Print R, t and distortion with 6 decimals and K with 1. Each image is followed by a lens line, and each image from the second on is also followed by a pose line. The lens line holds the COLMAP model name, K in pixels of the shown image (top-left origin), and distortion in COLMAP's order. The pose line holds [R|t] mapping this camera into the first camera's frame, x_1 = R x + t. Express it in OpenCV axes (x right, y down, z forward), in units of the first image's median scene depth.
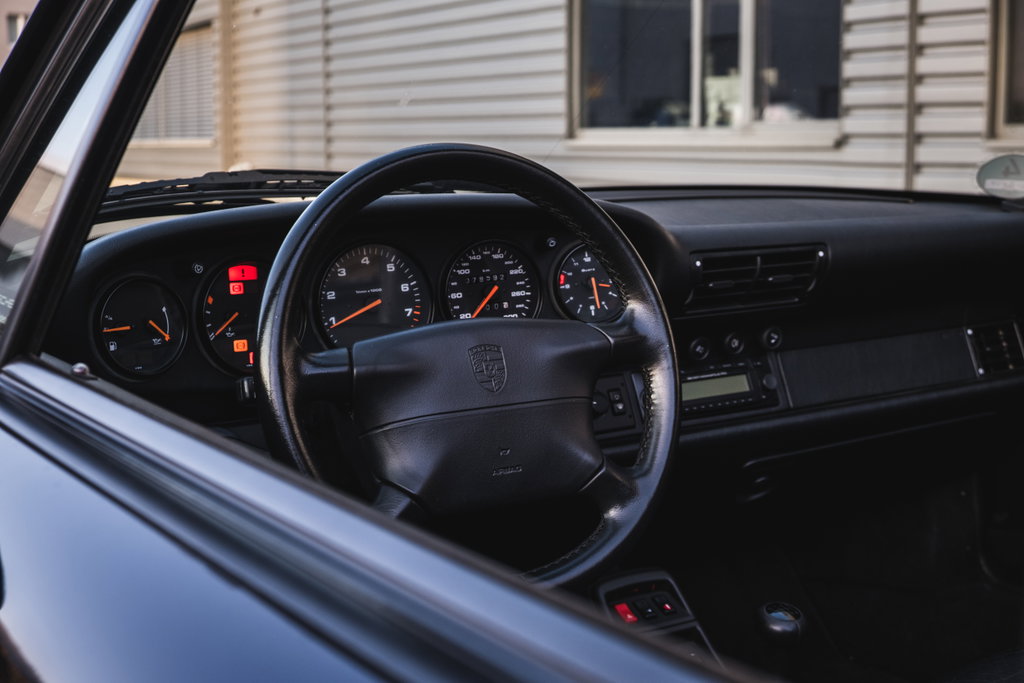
lens RADIAL K [[1413.0, 0, 509.0], [0, 1413.0, 345.5], [0, 0, 1]] dist [-0.010951, 0.000000]
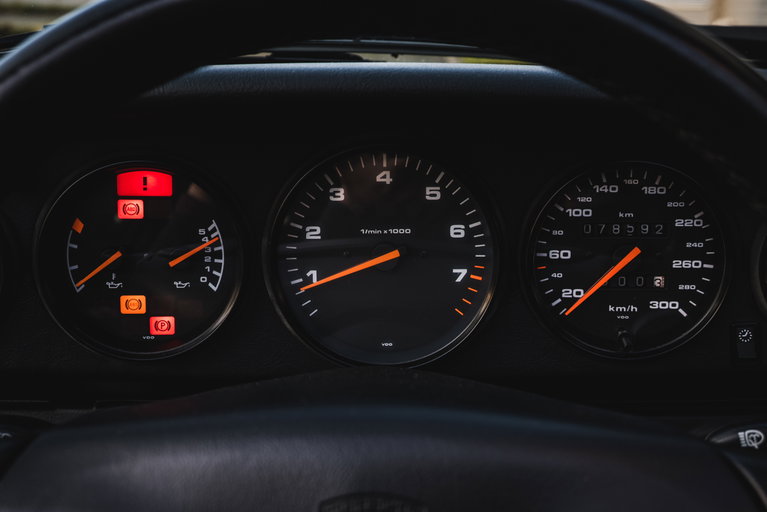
lens RADIAL K [[855.8, 0, 385.8], [0, 855.8, 255.2], [0, 0, 1]] dist [0.005889, 0.000000]
pose [[0.850141, 0.174346, -0.496855, 0.069719], [-0.101223, 0.980106, 0.170721, -0.083640], [0.516735, -0.094843, 0.850876, 0.671470]]
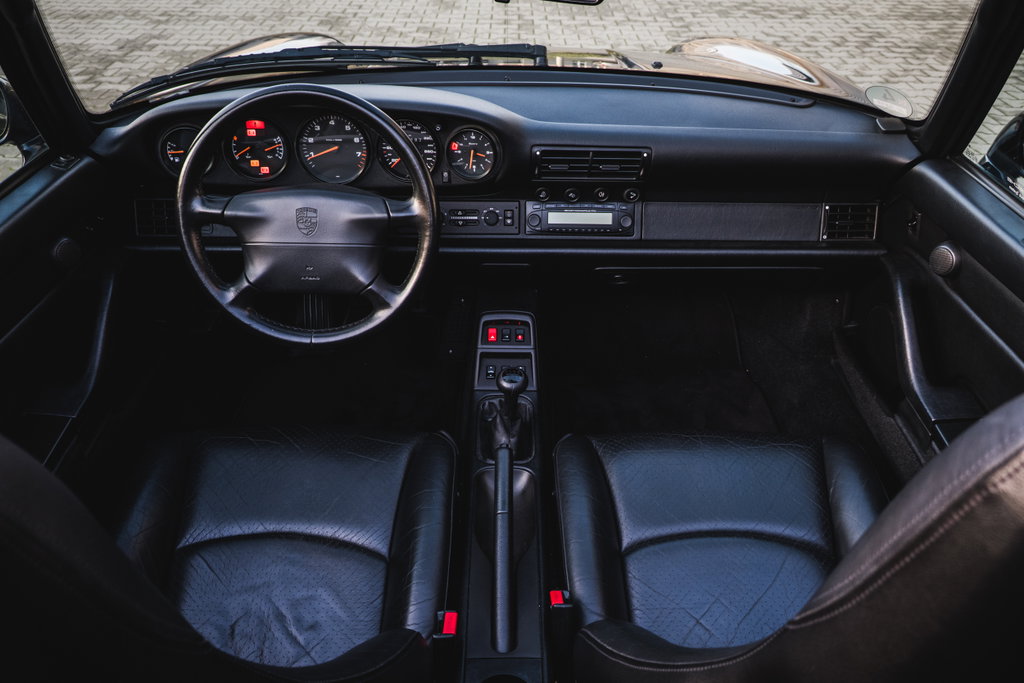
lens RADIAL K [[792.2, 0, 508.7], [0, 792.2, 335.1], [0, 0, 1]] dist [-0.007512, 0.005247]
pose [[0.848491, 0.317110, -0.423680, 0.555947], [-0.108186, 0.887619, 0.447692, -0.275124], [0.518034, -0.334027, 0.787443, 0.238010]]
